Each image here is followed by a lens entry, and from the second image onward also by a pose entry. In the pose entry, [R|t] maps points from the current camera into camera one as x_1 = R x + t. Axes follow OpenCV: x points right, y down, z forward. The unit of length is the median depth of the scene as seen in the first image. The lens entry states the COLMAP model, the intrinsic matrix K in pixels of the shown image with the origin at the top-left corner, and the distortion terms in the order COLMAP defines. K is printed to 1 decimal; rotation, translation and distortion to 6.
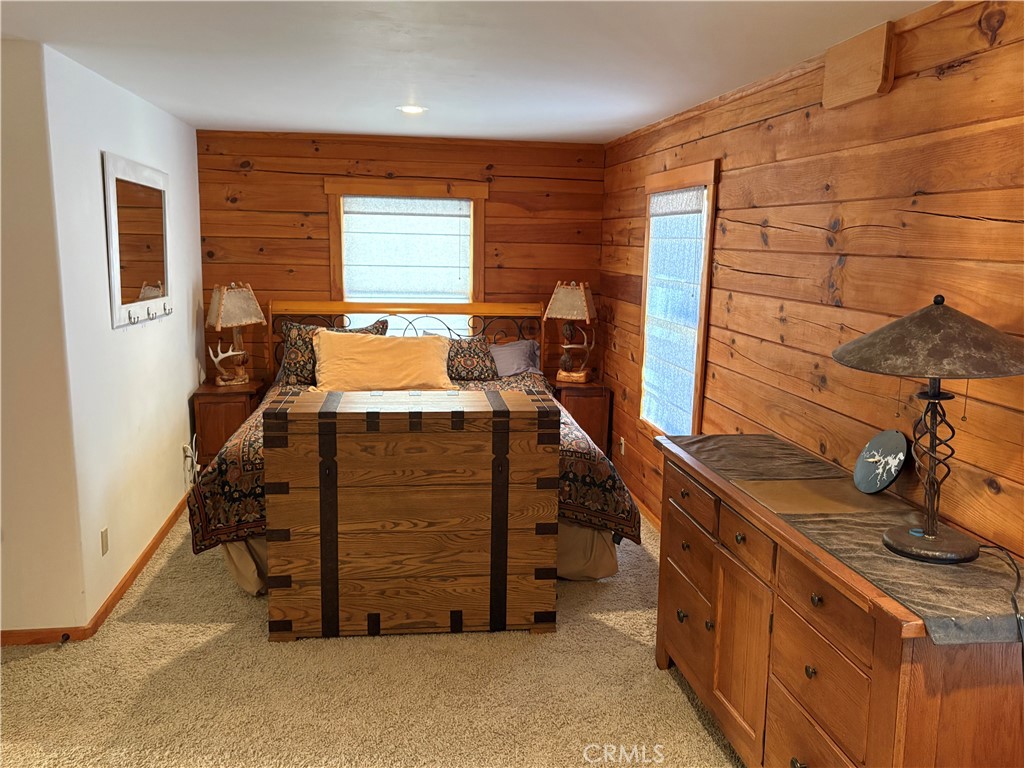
lens RADIAL K [[843.3, 0, 514.5], [0, 843.3, 384.9], [0, 0, 1]] dist [0.012186, 0.000208]
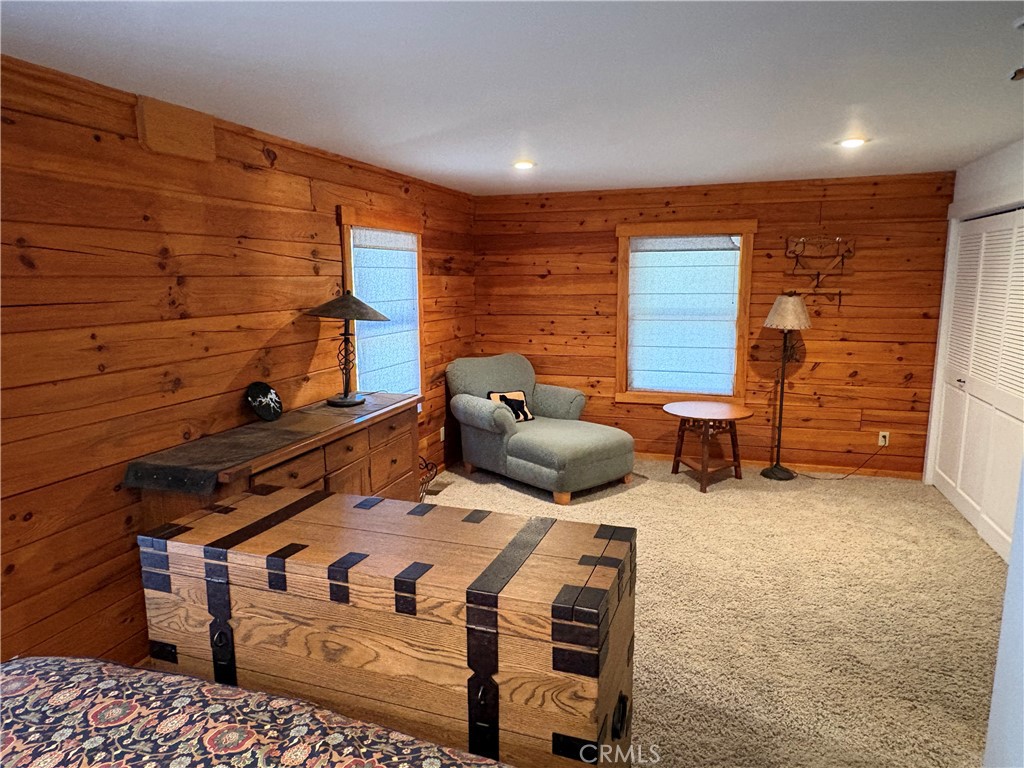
lens RADIAL K [[678.9, 0, 513.0], [0, 678.9, 382.2], [0, 0, 1]] dist [0.000558, -0.000259]
pose [[-0.896609, -0.095193, 0.432470, -0.535398], [0.052157, 0.947121, 0.316610, -0.319791], [-0.439741, 0.306432, -0.844232, 1.799214]]
